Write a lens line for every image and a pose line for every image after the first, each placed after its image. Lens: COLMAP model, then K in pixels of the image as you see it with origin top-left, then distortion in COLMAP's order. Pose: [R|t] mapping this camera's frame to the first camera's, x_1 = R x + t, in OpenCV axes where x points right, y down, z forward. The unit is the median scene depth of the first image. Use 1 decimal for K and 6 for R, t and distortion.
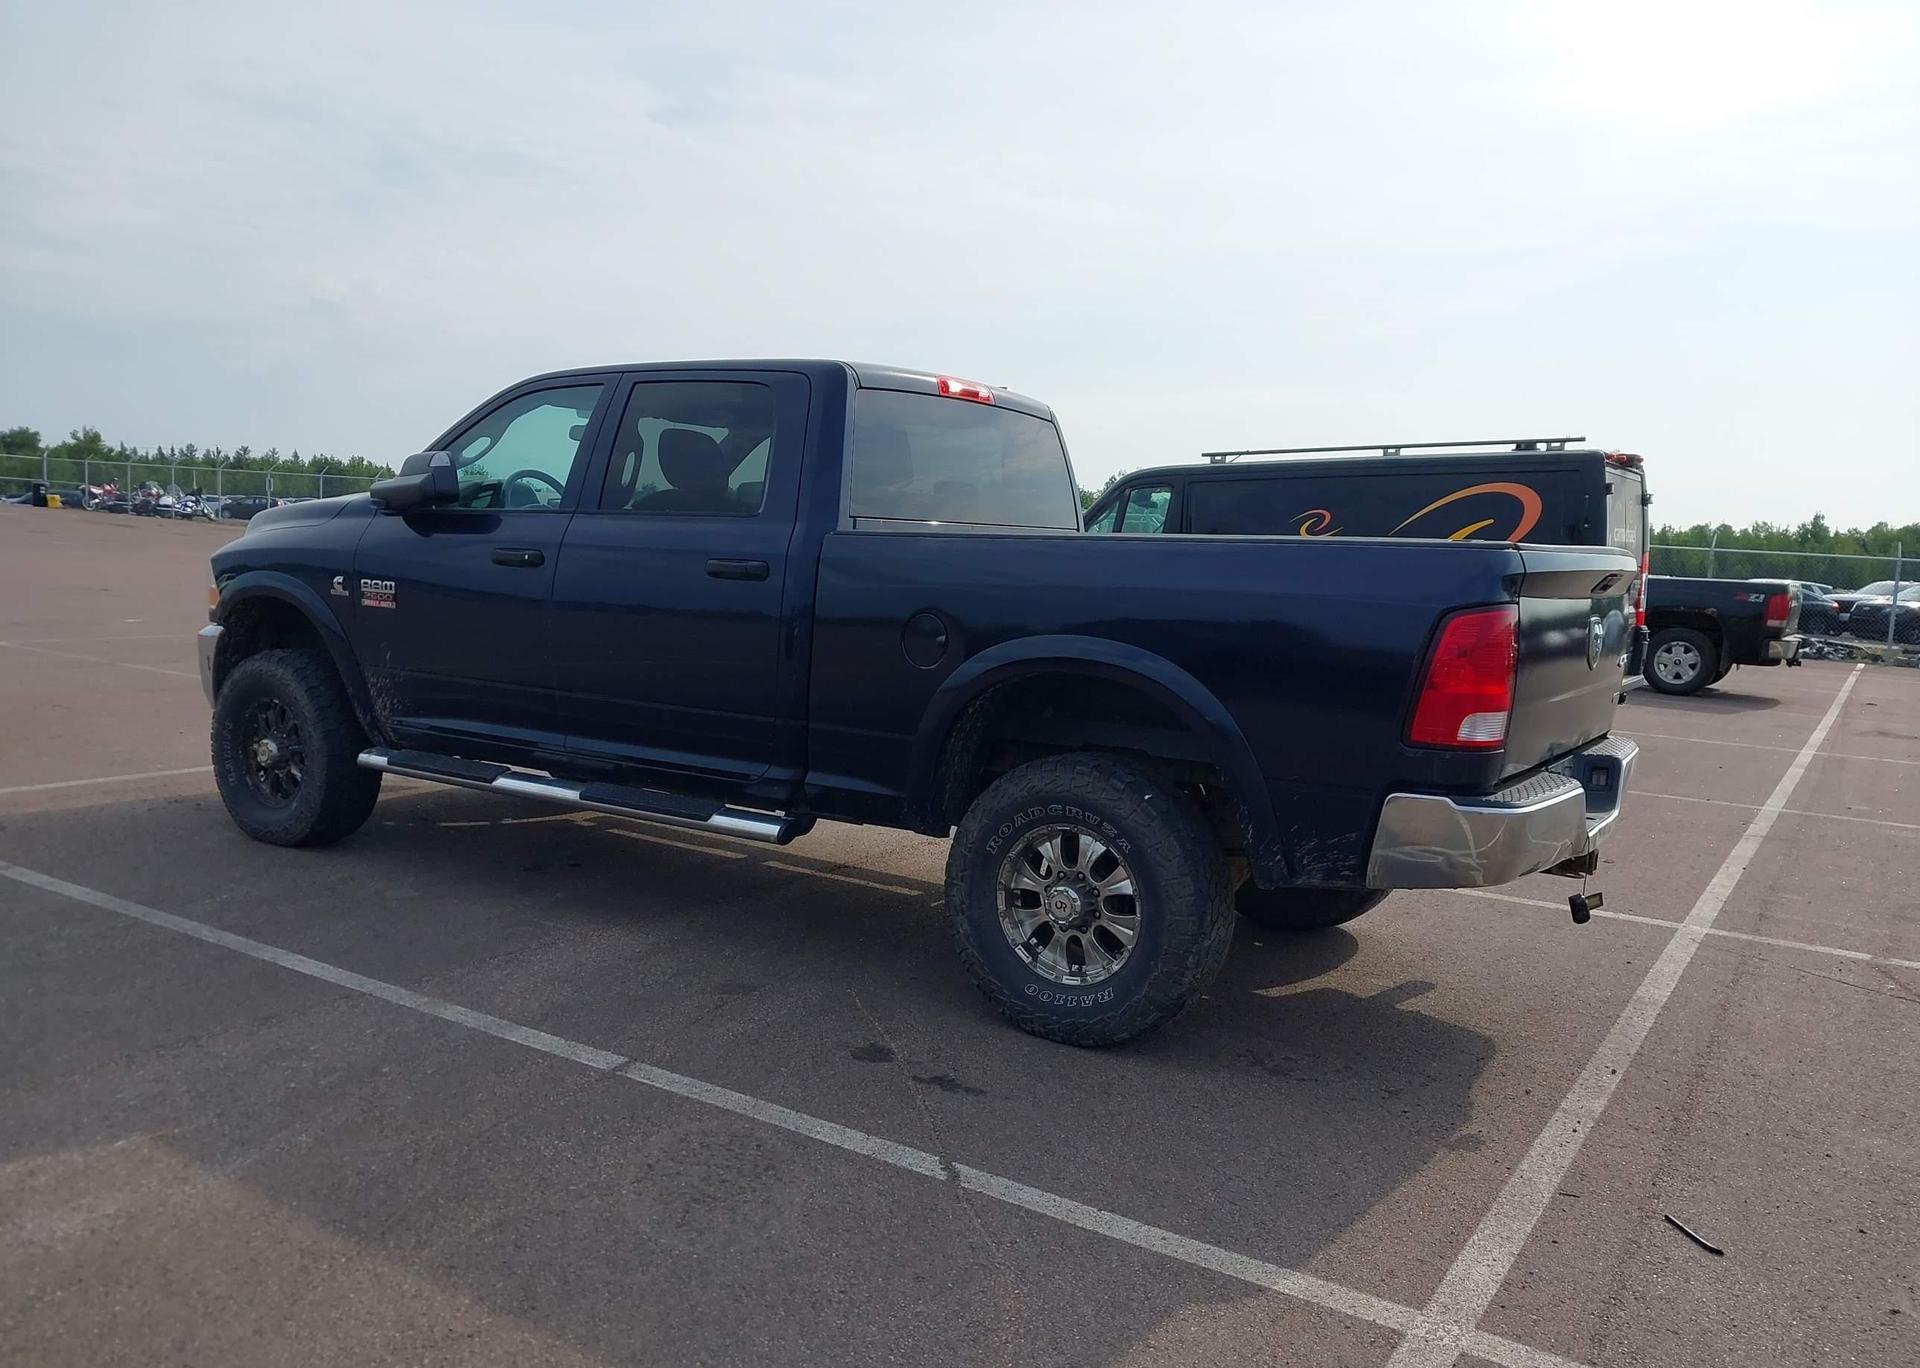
lens RADIAL K [[1535.5, 0, 960.0], [0, 1535.5, 684.0], [0, 0, 1]] dist [0.085588, -0.226090]
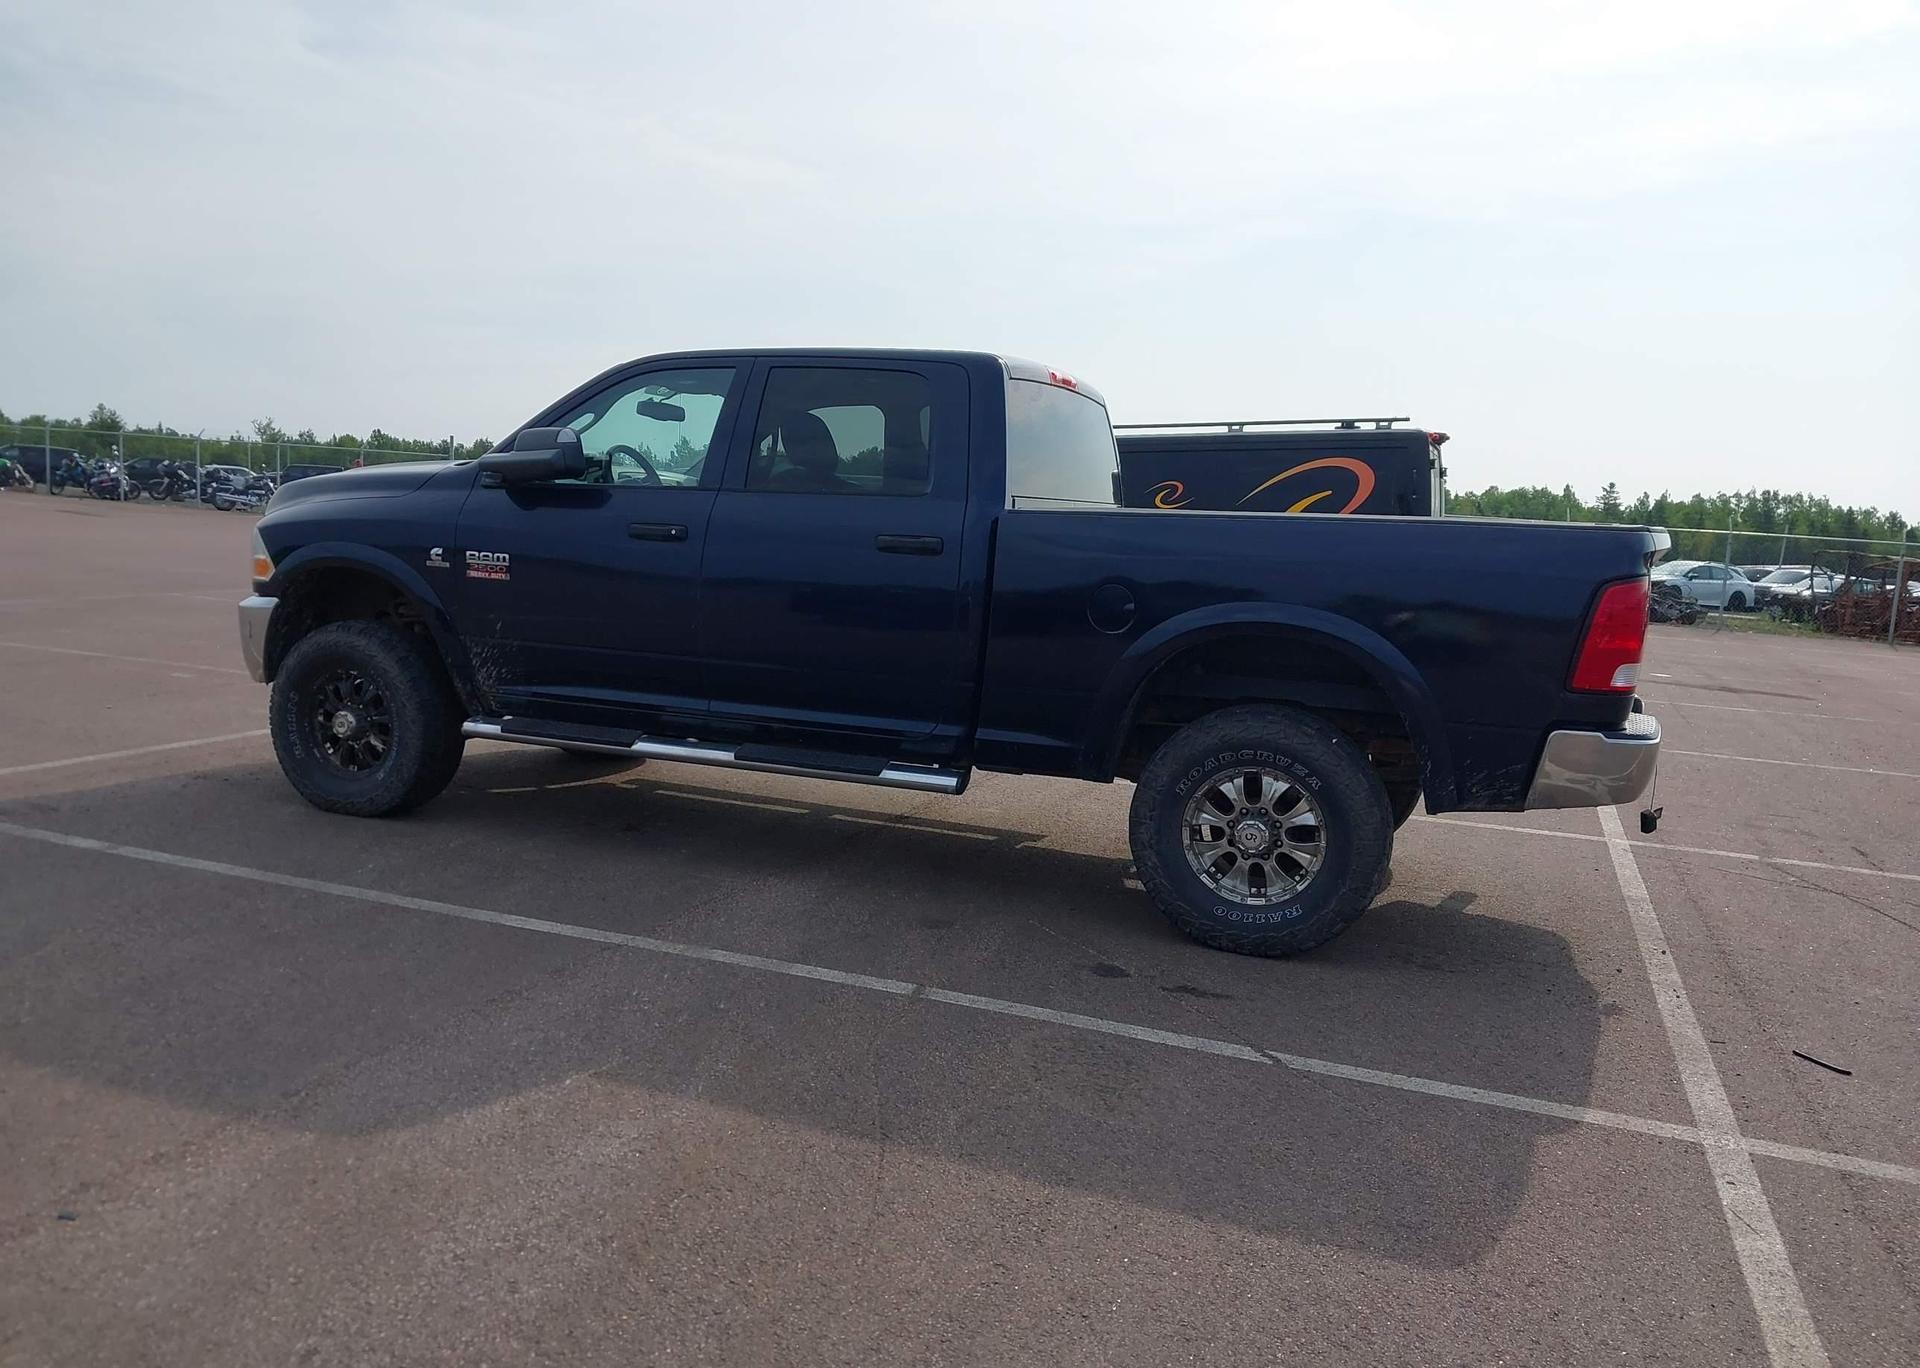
lens RADIAL K [[1535.5, 0, 960.0], [0, 1535.5, 684.0], [0, 0, 1]] dist [0.085588, -0.226090]
pose [[0.978696, -0.018297, 0.204496, -0.333008], [0.012934, 0.999537, 0.027535, -0.005087], [-0.204906, -0.024303, 0.978480, -0.075655]]
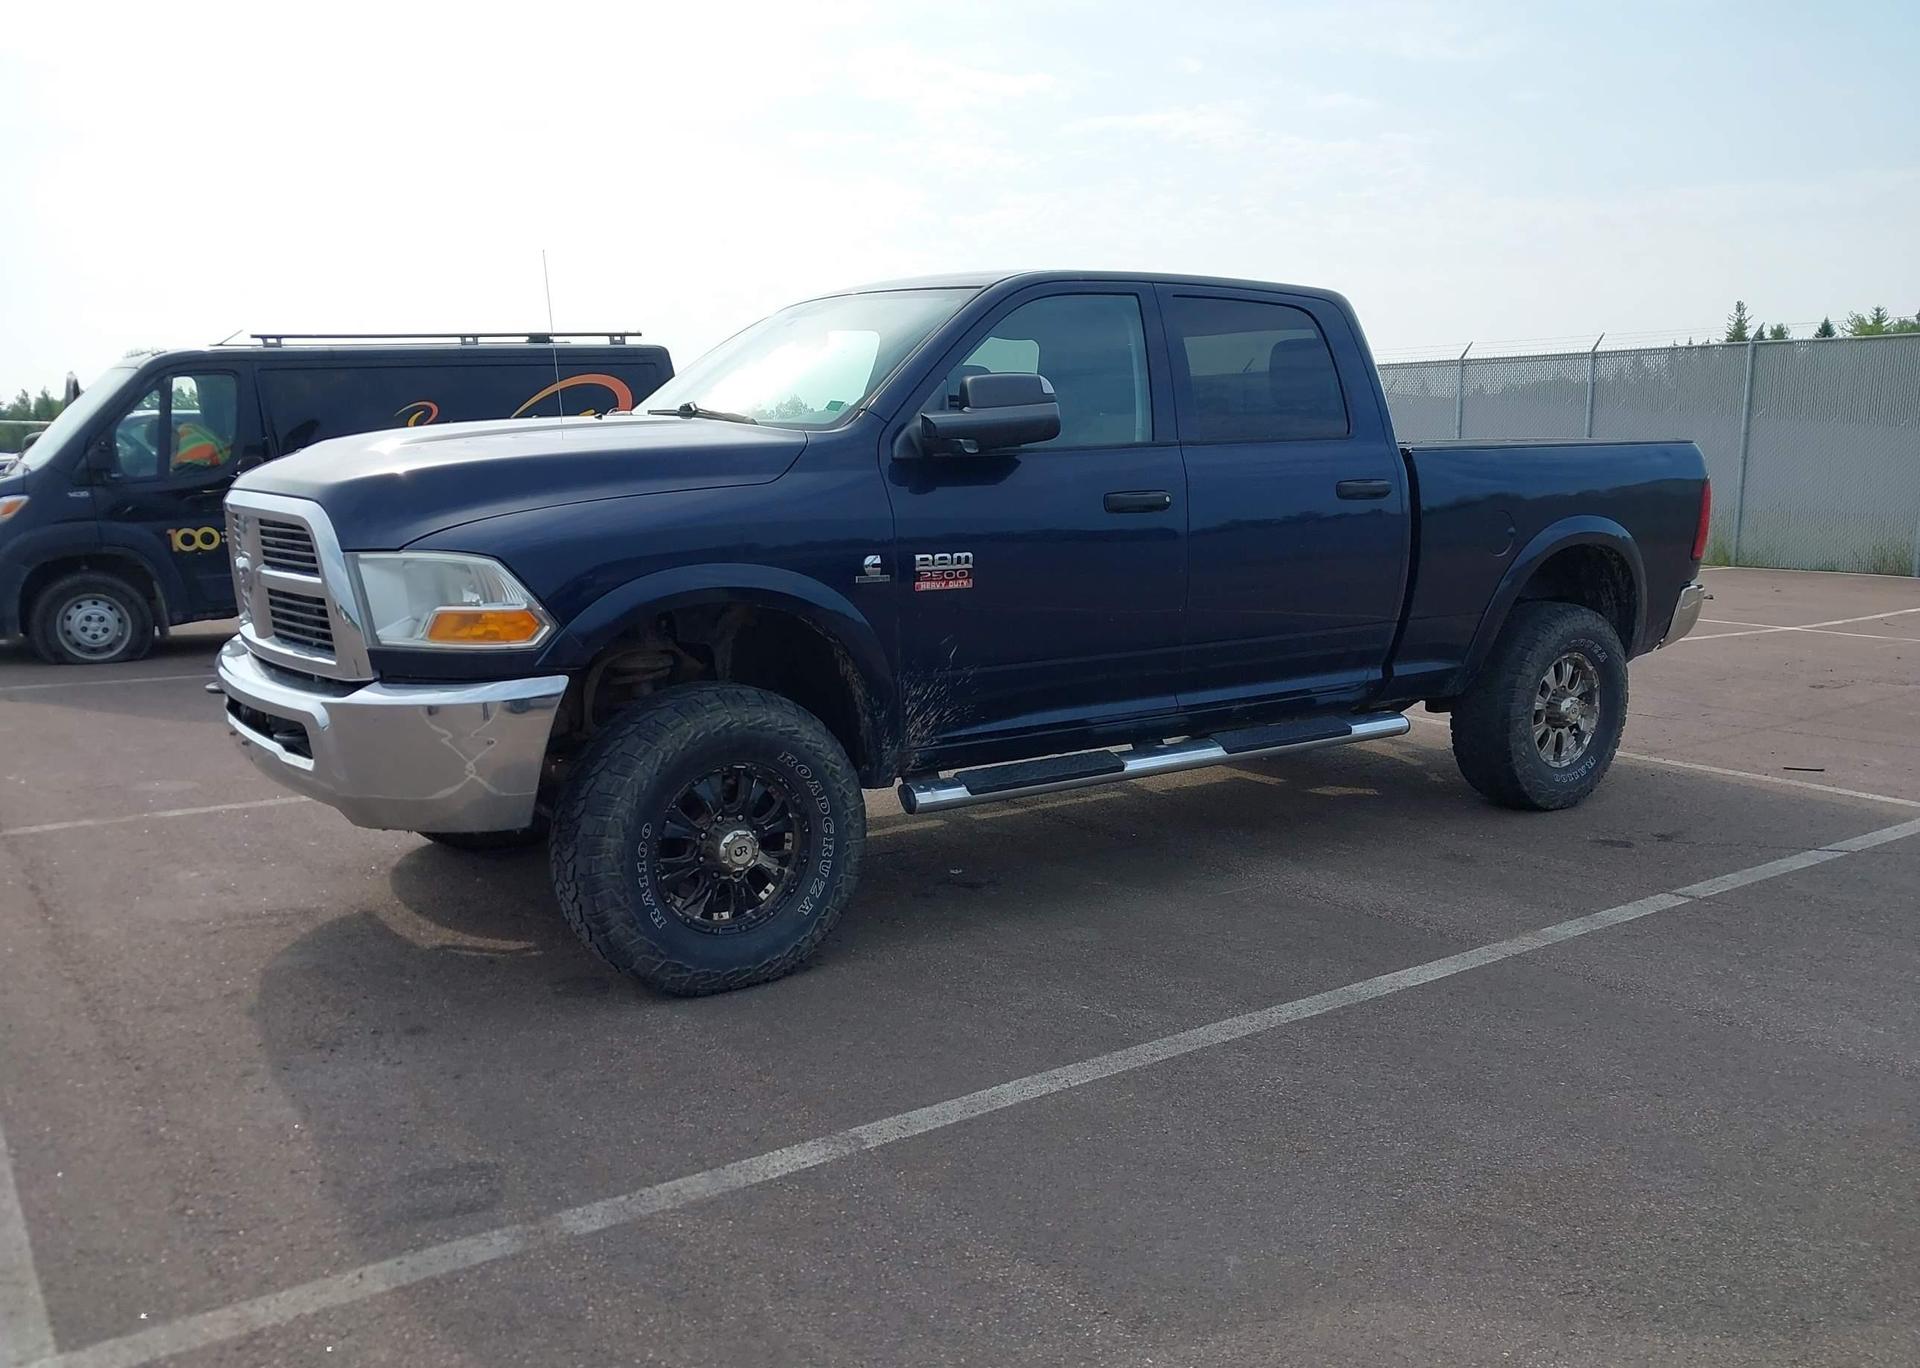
lens RADIAL K [[1501.3, 0, 960.0], [0, 1501.3, 684.0], [0, 0, 1]] dist [0.042931, 0.000445]
pose [[0.382987, -0.191517, 0.903682, -1.210556], [0.109037, 0.980806, 0.161652, -0.141966], [-0.917296, 0.036624, 0.396518, 0.847180]]
